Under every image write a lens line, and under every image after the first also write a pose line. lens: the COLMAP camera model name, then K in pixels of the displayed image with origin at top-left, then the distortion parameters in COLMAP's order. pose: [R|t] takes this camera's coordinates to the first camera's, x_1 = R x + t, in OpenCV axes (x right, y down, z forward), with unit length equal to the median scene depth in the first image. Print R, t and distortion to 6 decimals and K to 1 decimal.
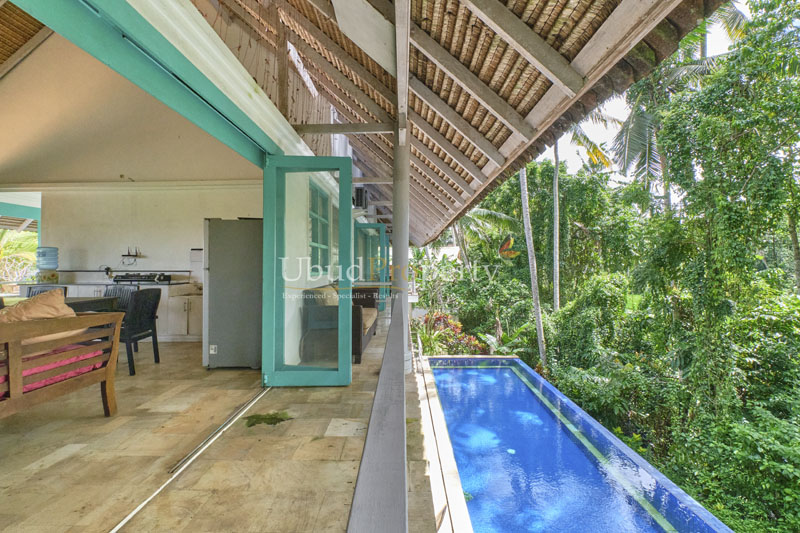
lens RADIAL K [[355.3, 0, 397.8], [0, 355.3, 263.4], [0, 0, 1]] dist [0.004144, -0.001020]
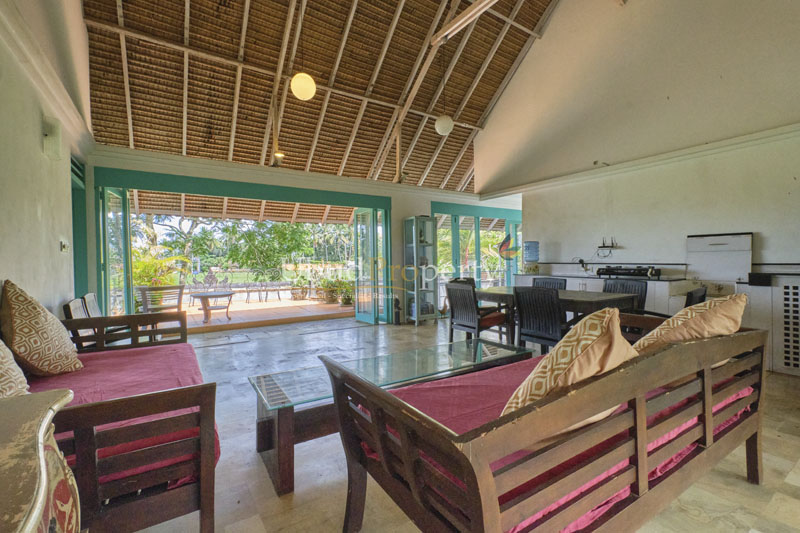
lens RADIAL K [[355.3, 0, 398.2], [0, 355.3, 264.2], [0, 0, 1]] dist [0.004144, -0.001020]
pose [[0.558167, 0.007274, -0.829697, -0.288540], [0.014815, 0.999715, 0.018731, -0.002191], [0.829596, -0.022747, 0.557900, 0.036625]]
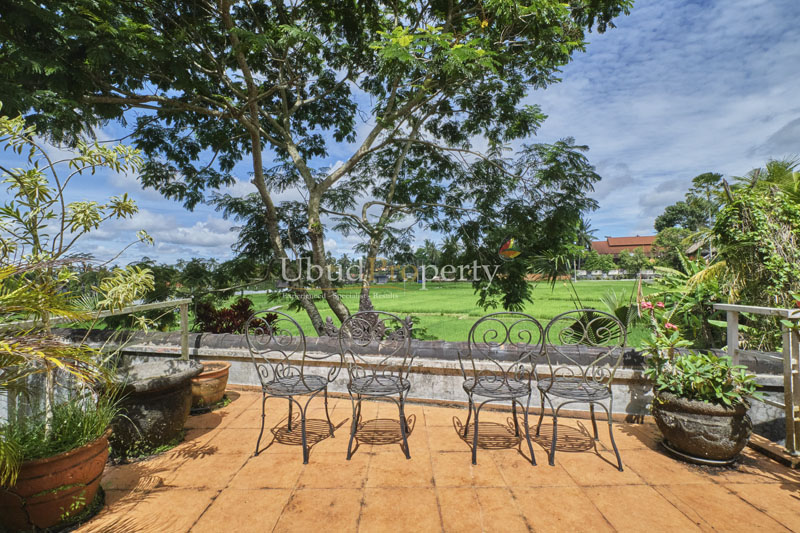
lens RADIAL K [[355.3, 0, 399.6], [0, 355.3, 268.0], [0, 0, 1]] dist [0.004144, -0.001020]
pose [[0.000566, -0.001024, -0.999999, -0.658664], [0.031476, 0.999504, -0.001005, -0.005012], [0.999504, -0.031475, 0.000598, 0.109790]]
